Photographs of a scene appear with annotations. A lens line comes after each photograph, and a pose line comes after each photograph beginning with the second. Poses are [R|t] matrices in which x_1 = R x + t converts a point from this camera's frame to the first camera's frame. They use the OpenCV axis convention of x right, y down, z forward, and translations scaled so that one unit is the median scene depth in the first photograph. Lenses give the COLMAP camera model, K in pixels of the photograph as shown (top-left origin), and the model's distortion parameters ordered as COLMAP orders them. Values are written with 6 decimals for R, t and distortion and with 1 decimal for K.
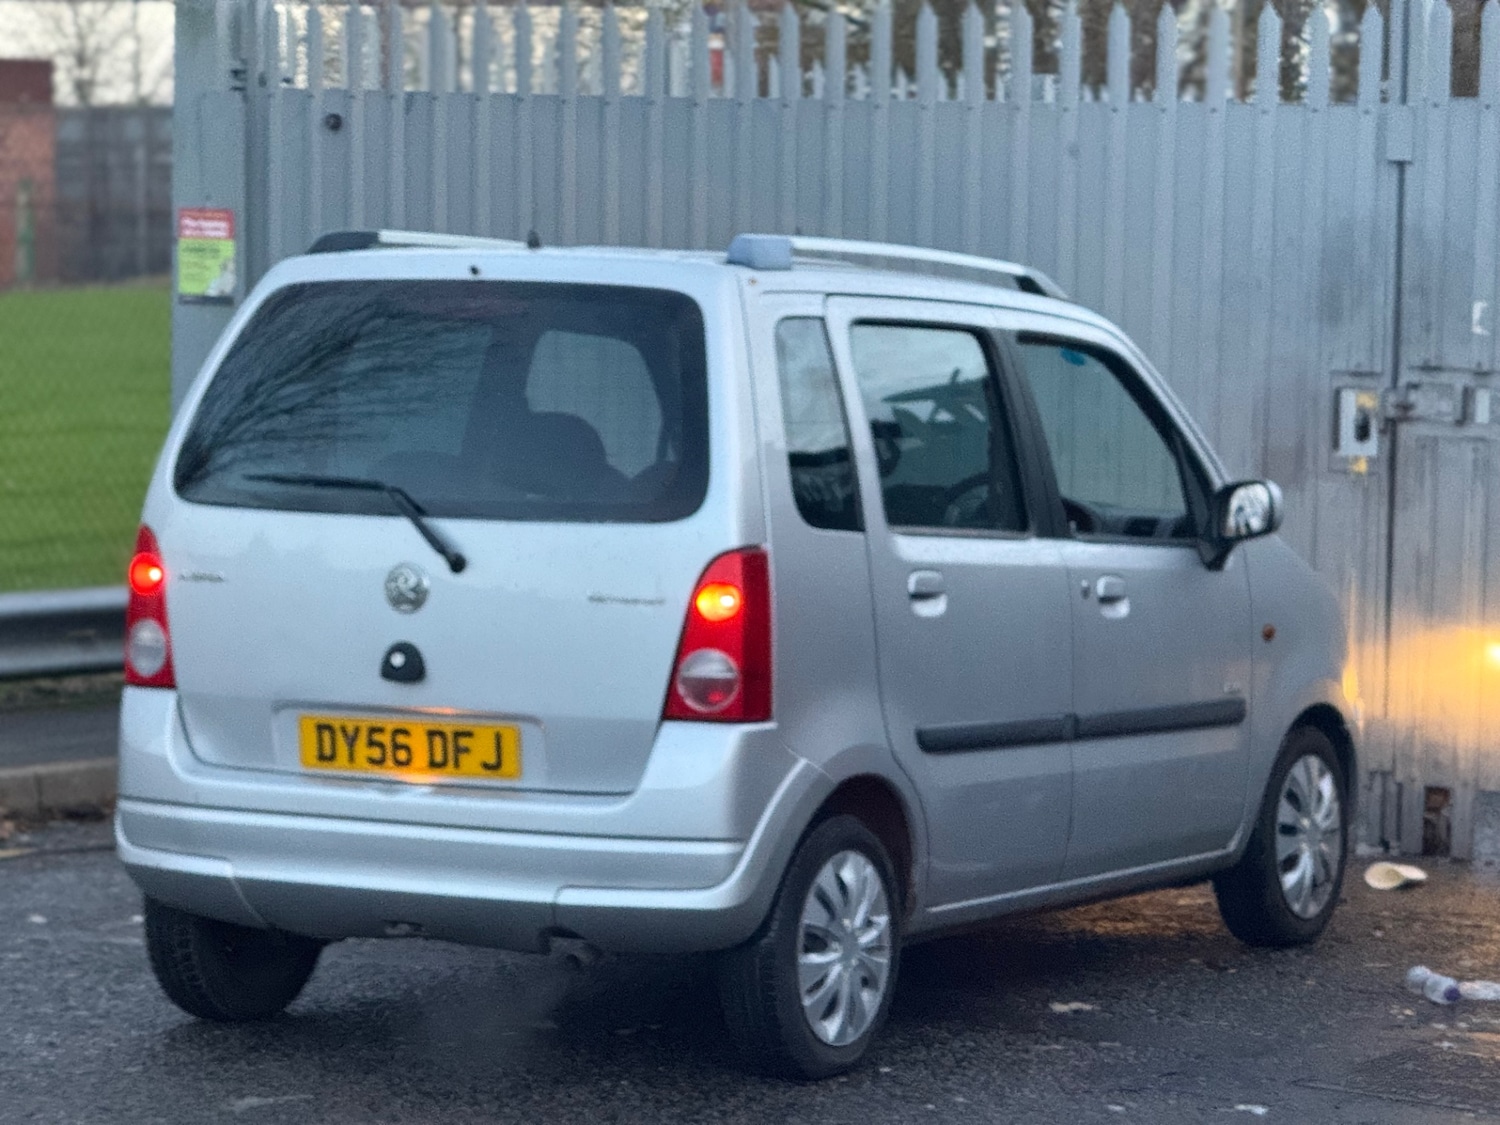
lens RADIAL K [[5212.8, 0, 750.0], [0, 5212.8, 562.5], [0, 0, 1]] dist [0.315265, -1.294132]
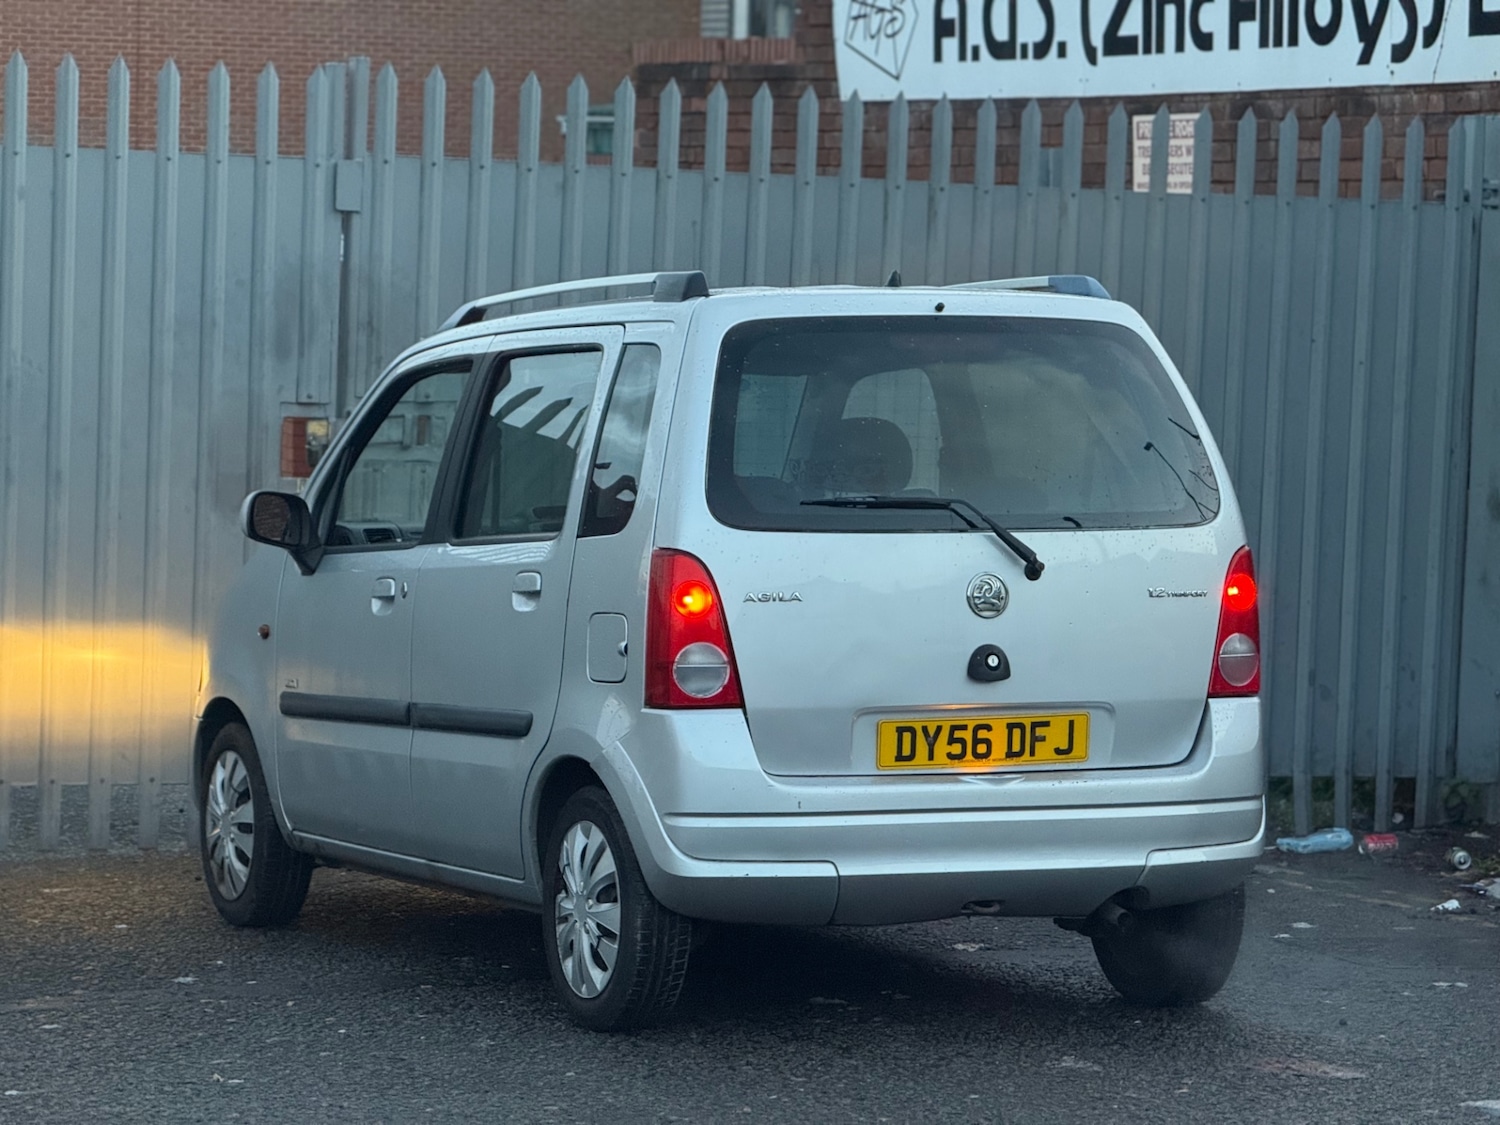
lens RADIAL K [[5212.8, 0, 750.0], [0, 5212.8, 562.5], [0, 0, 1]] dist [0.315265, -1.294132]
pose [[0.597552, -0.039701, 0.800847, -0.971012], [0.047148, 0.998785, 0.014334, -0.020099], [-0.800443, 0.029193, 0.598698, 0.382264]]
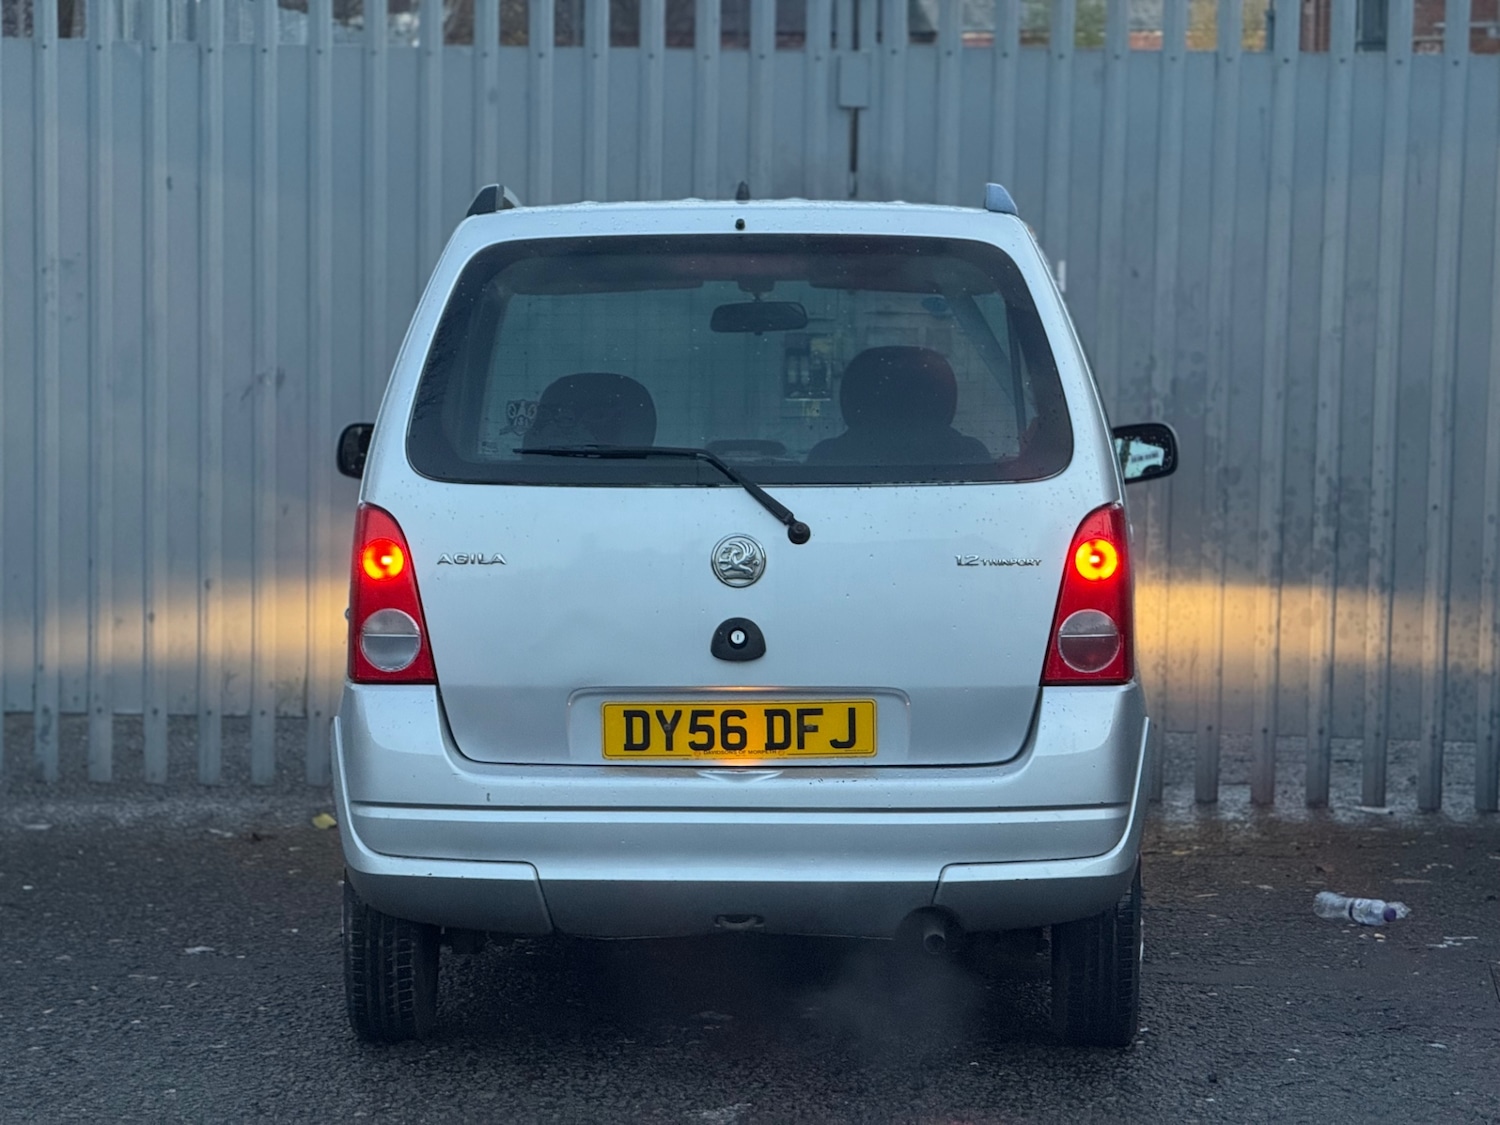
lens RADIAL K [[5212.8, 0, 750.0], [0, 5212.8, 562.5], [0, 0, 1]] dist [0.315265, -1.294132]
pose [[0.884778, -0.043730, 0.463956, -0.500104], [0.038774, 0.999043, 0.020221, -0.013825], [-0.464396, 0.000098, 0.885628, 0.163622]]
